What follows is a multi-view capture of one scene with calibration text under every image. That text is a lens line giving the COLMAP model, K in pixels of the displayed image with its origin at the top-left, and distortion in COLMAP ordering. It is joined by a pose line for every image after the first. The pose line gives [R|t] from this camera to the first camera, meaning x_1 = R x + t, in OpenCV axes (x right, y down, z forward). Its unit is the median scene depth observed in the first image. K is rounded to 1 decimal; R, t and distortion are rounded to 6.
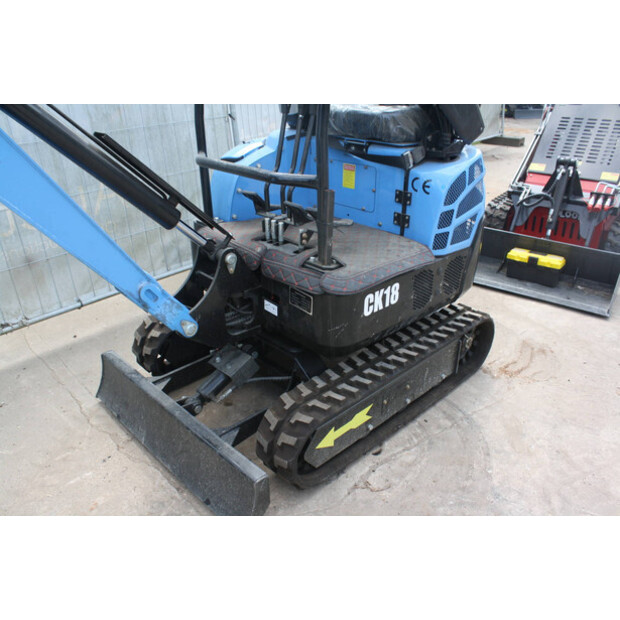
lens RADIAL K [[519.4, 0, 309.3], [0, 519.4, 319.2], [0, 0, 1]] dist [-0.176821, 0.164055]
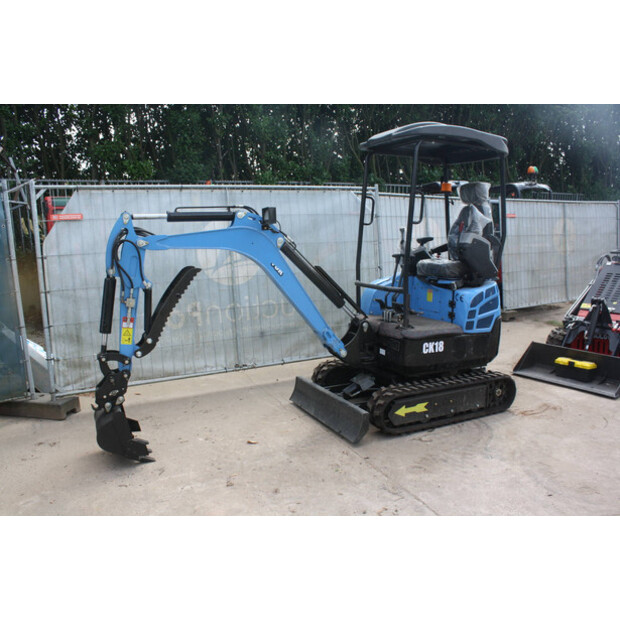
lens RADIAL K [[519.4, 0, 309.3], [0, 519.4, 319.2], [0, 0, 1]] dist [-0.176821, 0.164055]
pose [[0.949776, 0.049323, -0.309020, 0.278797], [-0.139516, 0.950668, -0.277067, 0.464578], [0.280109, 0.306265, 0.909803, -0.997603]]
